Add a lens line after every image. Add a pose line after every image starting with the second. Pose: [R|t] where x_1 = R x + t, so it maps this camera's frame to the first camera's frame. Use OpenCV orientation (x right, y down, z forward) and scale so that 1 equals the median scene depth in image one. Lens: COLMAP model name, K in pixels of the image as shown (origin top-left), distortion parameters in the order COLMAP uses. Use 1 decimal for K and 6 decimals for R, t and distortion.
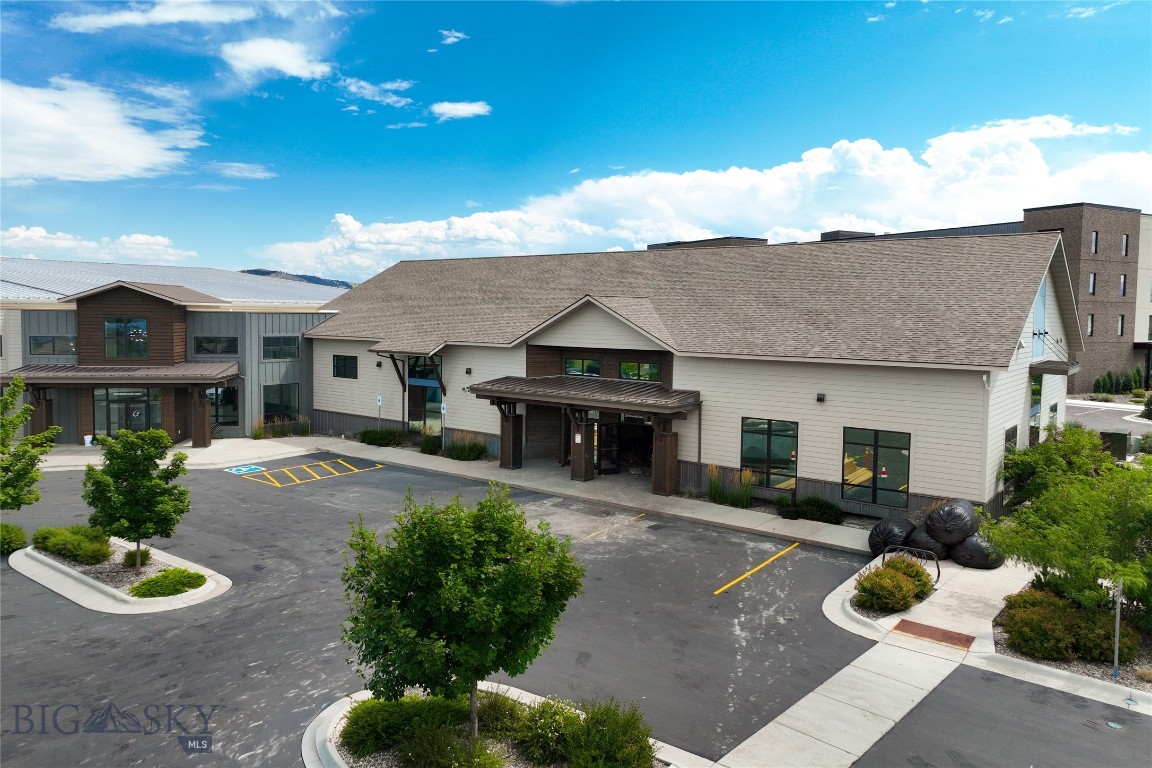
lens RADIAL K [[803.2, 0, 577.7], [0, 803.2, 356.0], [0, 0, 1]] dist [0.006107, 0.001452]
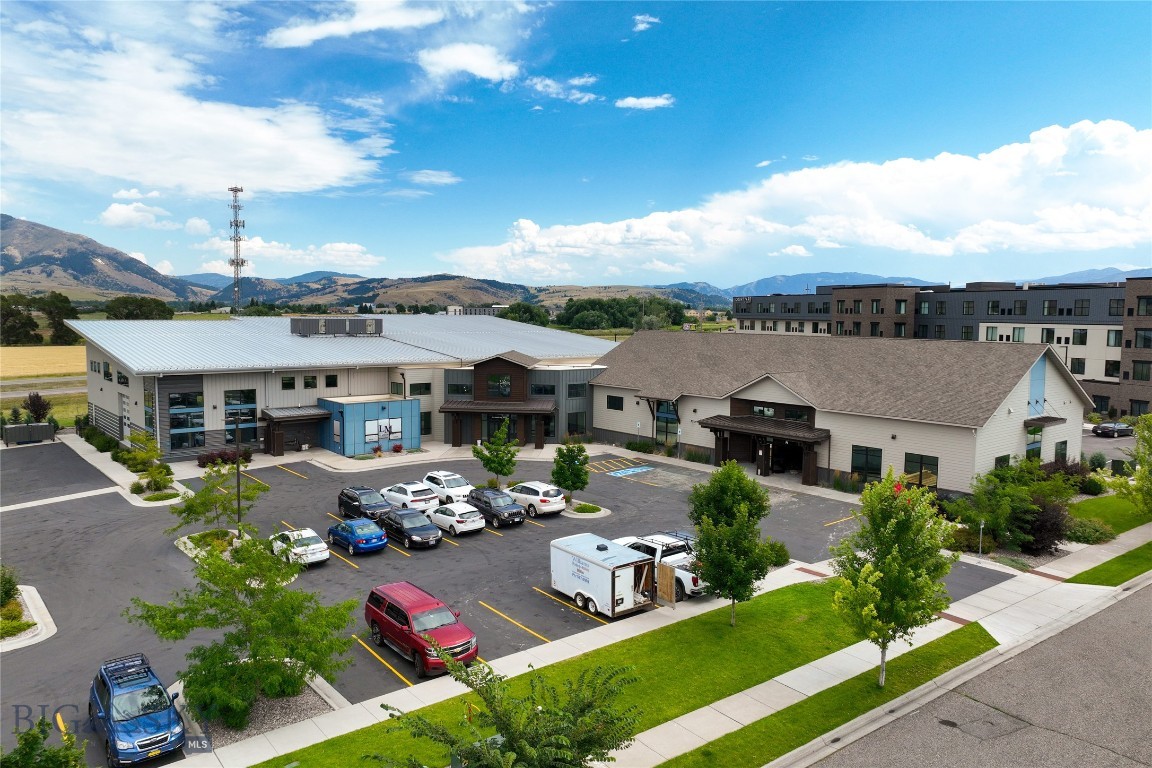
lens RADIAL K [[807.7, 0, 576.0], [0, 807.7, 384.0], [0, 0, 1]] dist [-0.002788, 0.023112]
pose [[0.977492, 0.017345, -0.210259, -0.024418], [-0.010381, 0.999362, 0.034180, -0.102286], [0.210717, -0.031228, 0.977048, -0.800771]]
